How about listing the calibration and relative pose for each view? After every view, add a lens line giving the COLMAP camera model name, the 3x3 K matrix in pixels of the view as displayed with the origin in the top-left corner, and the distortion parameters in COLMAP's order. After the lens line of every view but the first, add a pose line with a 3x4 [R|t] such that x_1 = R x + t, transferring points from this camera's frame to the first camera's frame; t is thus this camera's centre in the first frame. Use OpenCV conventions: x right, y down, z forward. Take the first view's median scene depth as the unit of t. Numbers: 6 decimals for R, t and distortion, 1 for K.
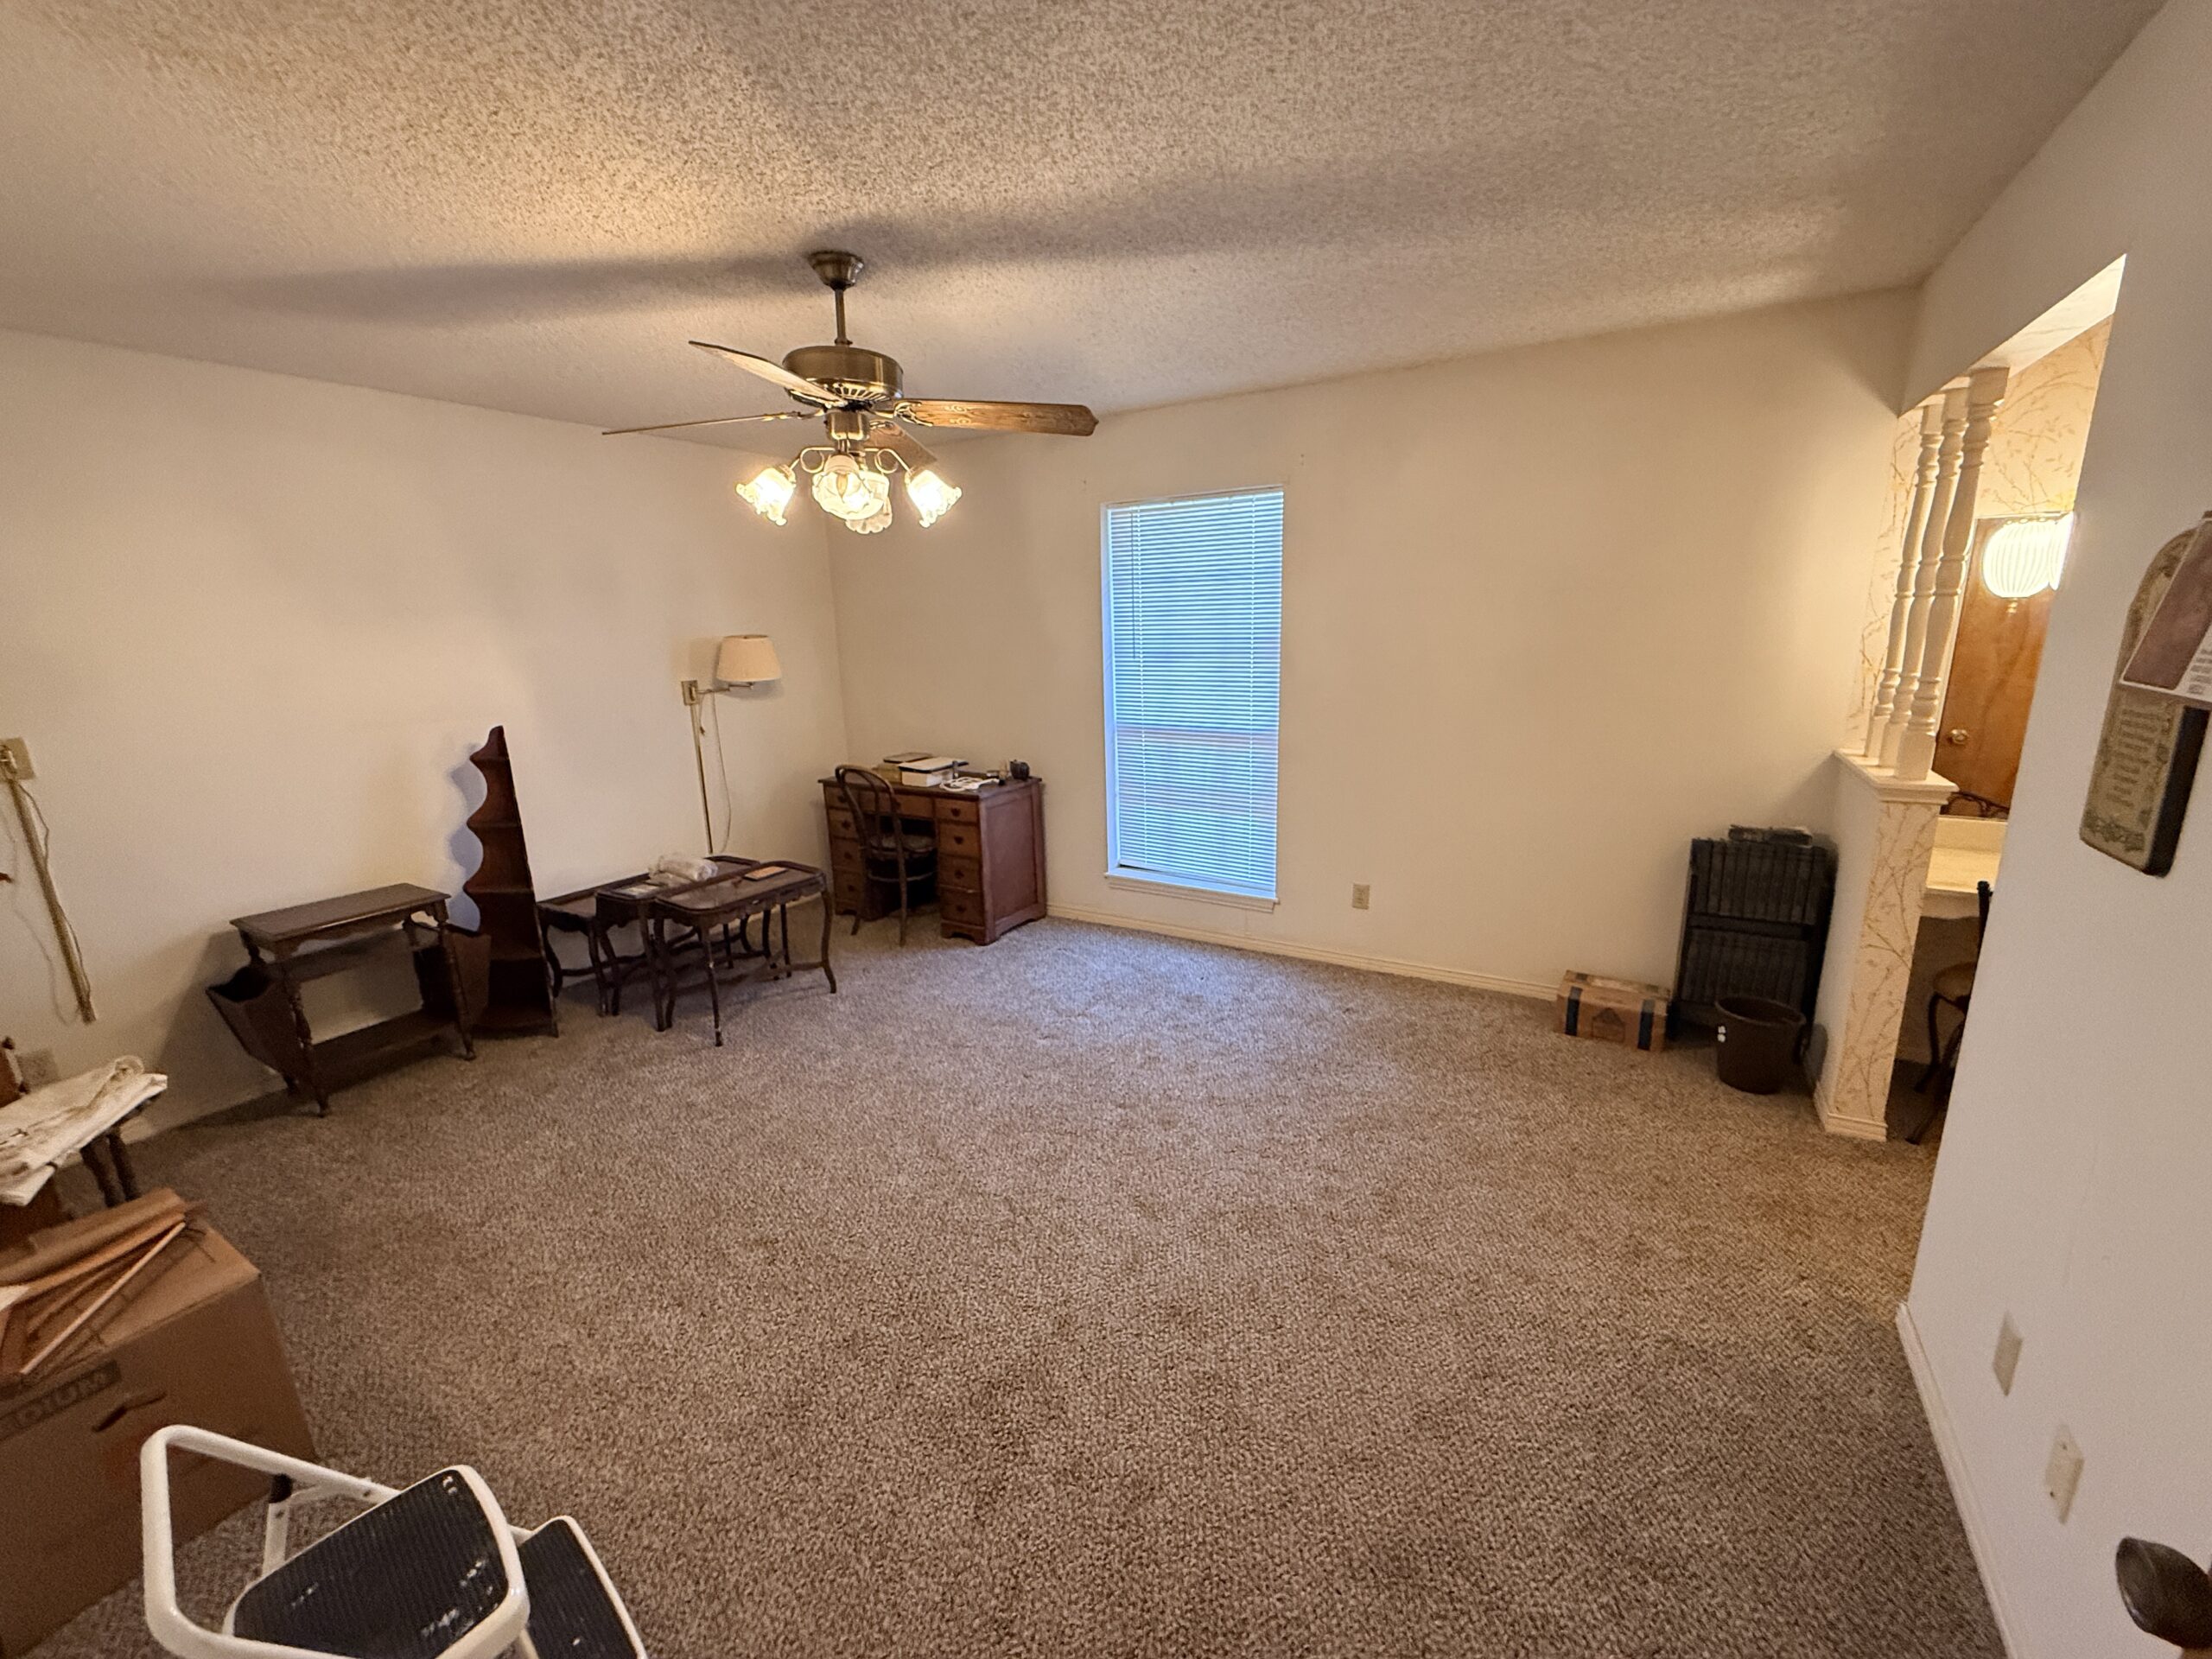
lens RADIAL K [[883.5, 0, 1104.0], [0, 883.5, 827.0], [0, 0, 1]] dist [0.002052, -0.000250]
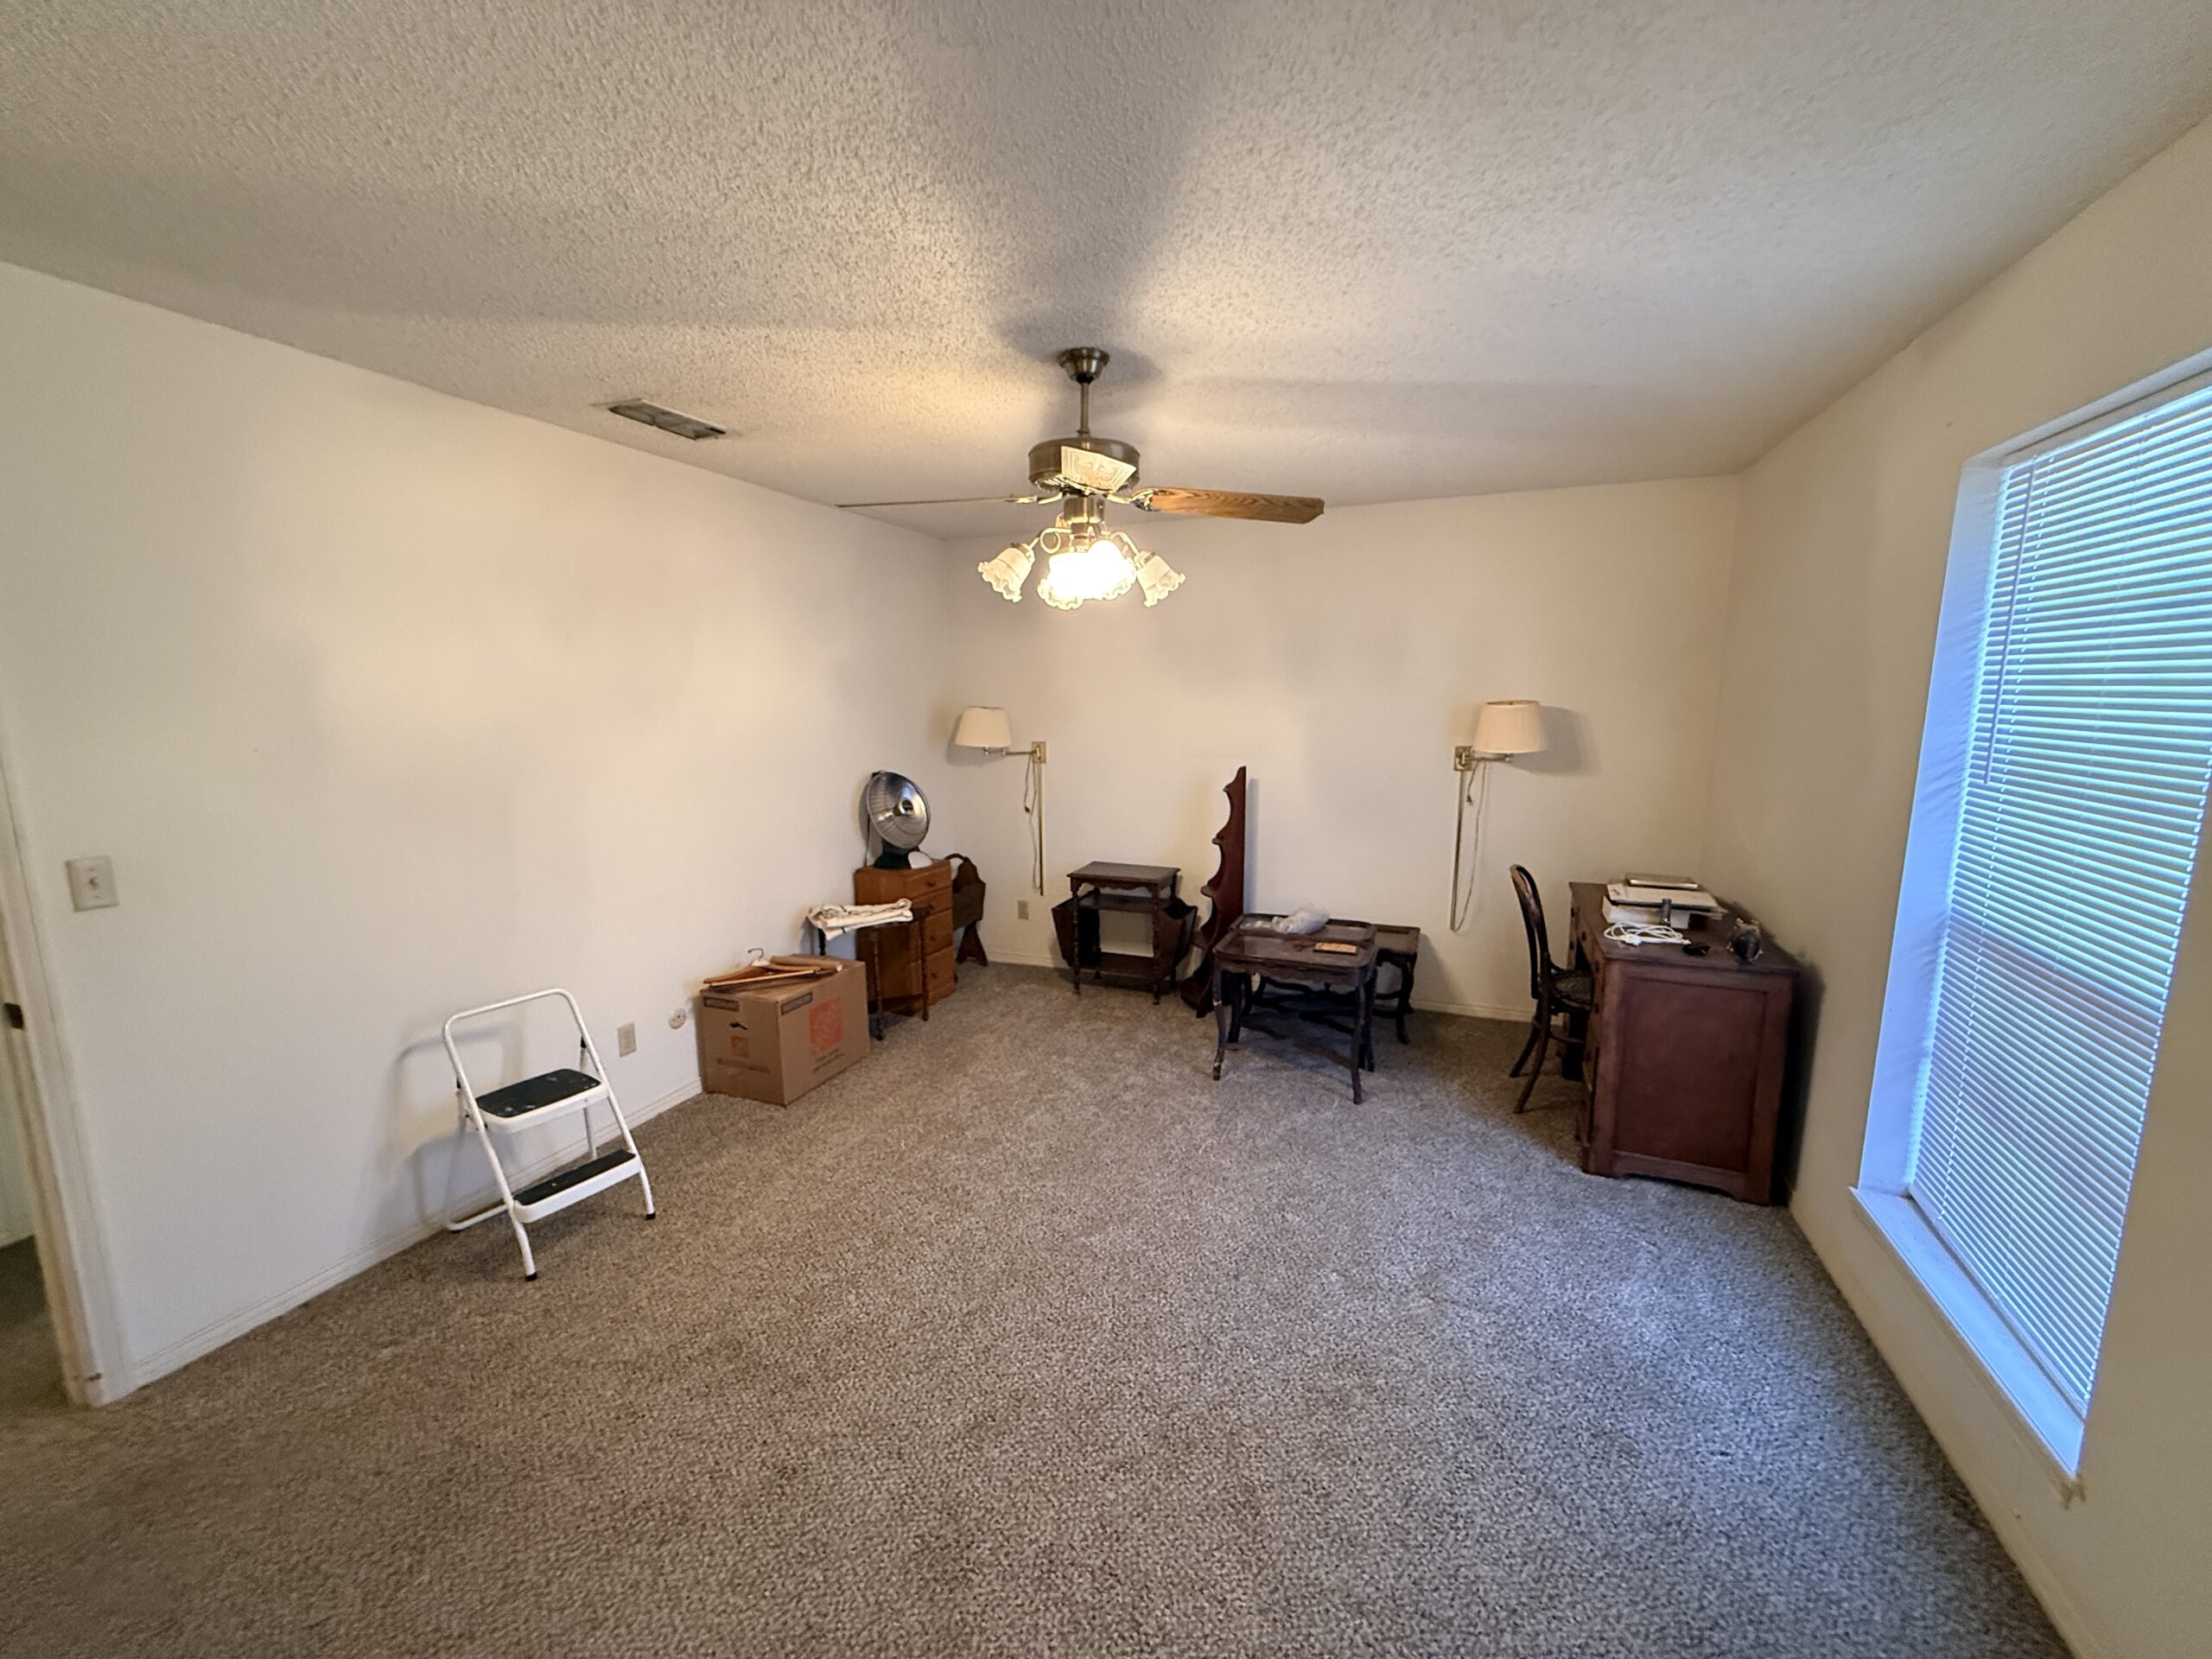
lens RADIAL K [[883.5, 0, 1108.0], [0, 883.5, 830.4], [0, 0, 1]] dist [0.002052, -0.000250]
pose [[0.160693, 0.181455, -0.970181, 0.522192], [-0.224068, 0.963998, 0.143185, -0.165626], [0.961234, 0.194378, 0.195566, 0.599057]]
